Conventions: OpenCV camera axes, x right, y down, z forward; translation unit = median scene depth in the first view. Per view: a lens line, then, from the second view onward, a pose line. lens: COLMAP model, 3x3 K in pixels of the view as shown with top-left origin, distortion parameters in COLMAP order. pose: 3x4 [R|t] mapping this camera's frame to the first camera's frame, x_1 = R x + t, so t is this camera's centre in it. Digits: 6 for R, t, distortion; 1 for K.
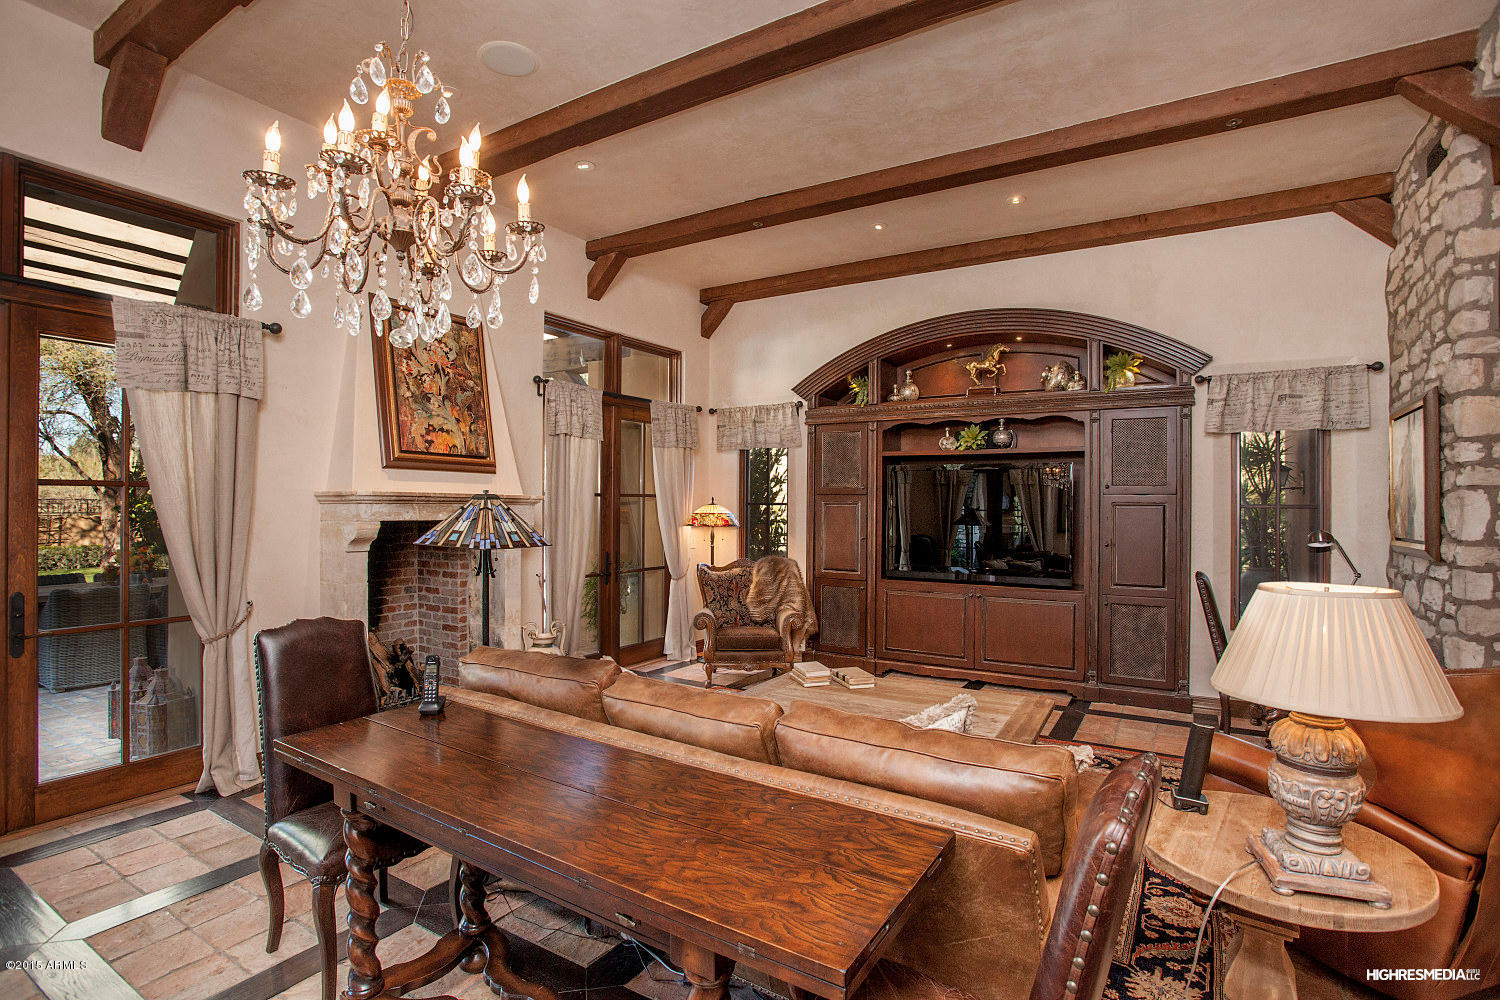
lens RADIAL K [[719.9, 0, 750.1], [0, 719.9, 494.4], [0, 0, 1]] dist [0.002397, 0.000271]
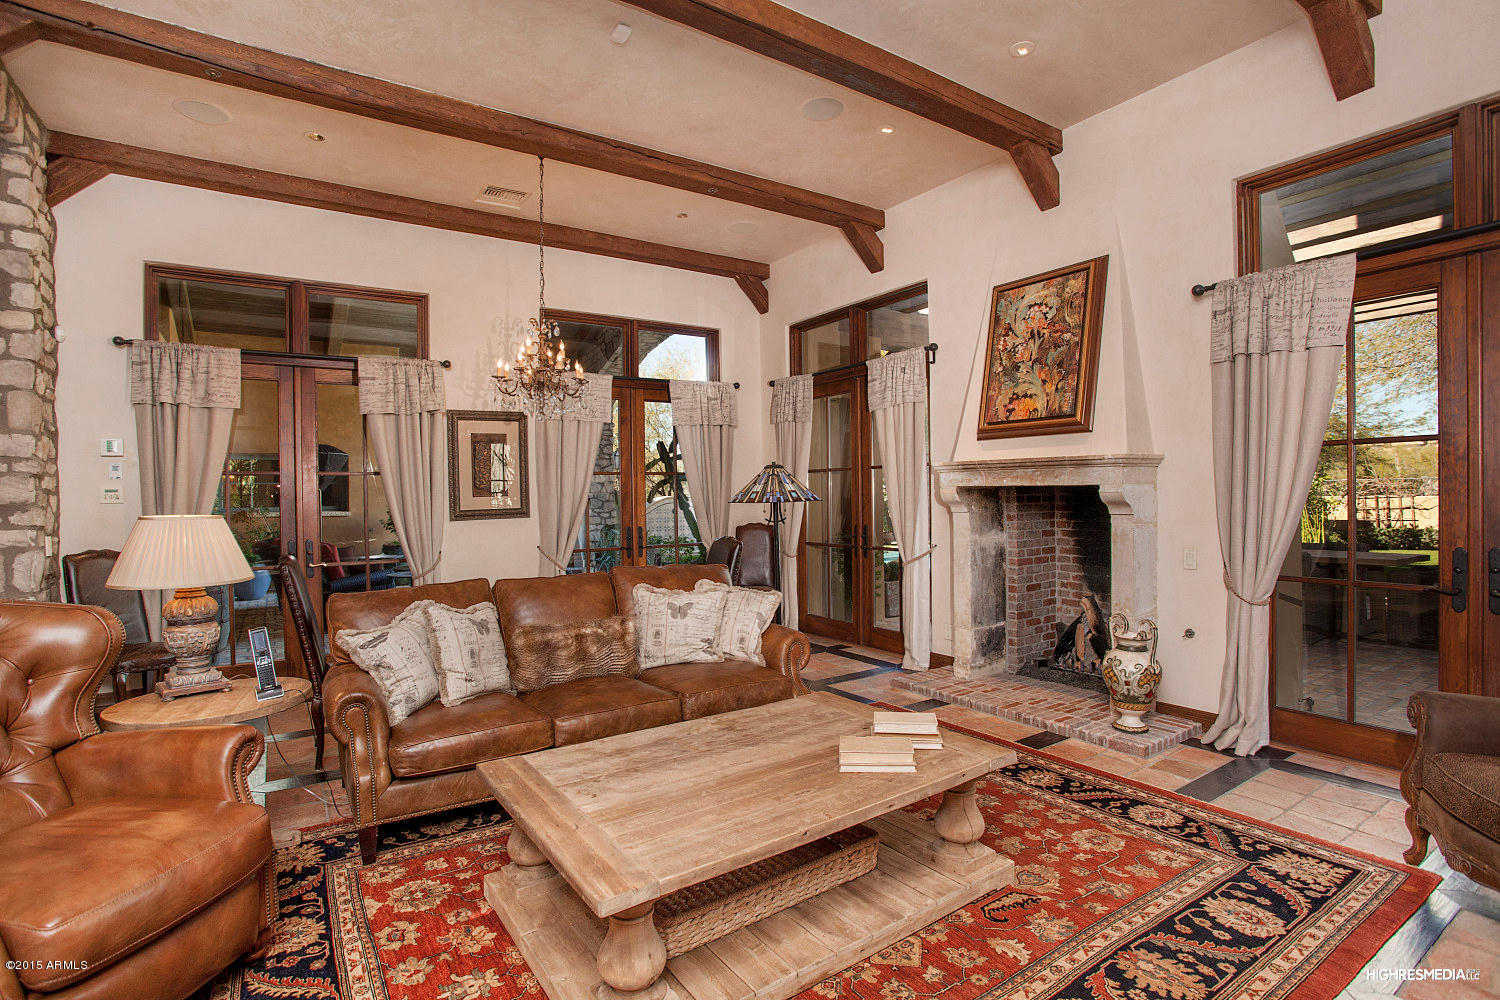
lens RADIAL K [[719.9, 0, 748.0], [0, 719.9, 500.0], [0, 0, 1]] dist [0.002397, 0.000271]
pose [[-0.424677, 0.012233, -0.905262, 0.677981], [0.017853, 0.999827, 0.005136, 0.045885], [0.905169, -0.013981, -0.424822, 1.123569]]
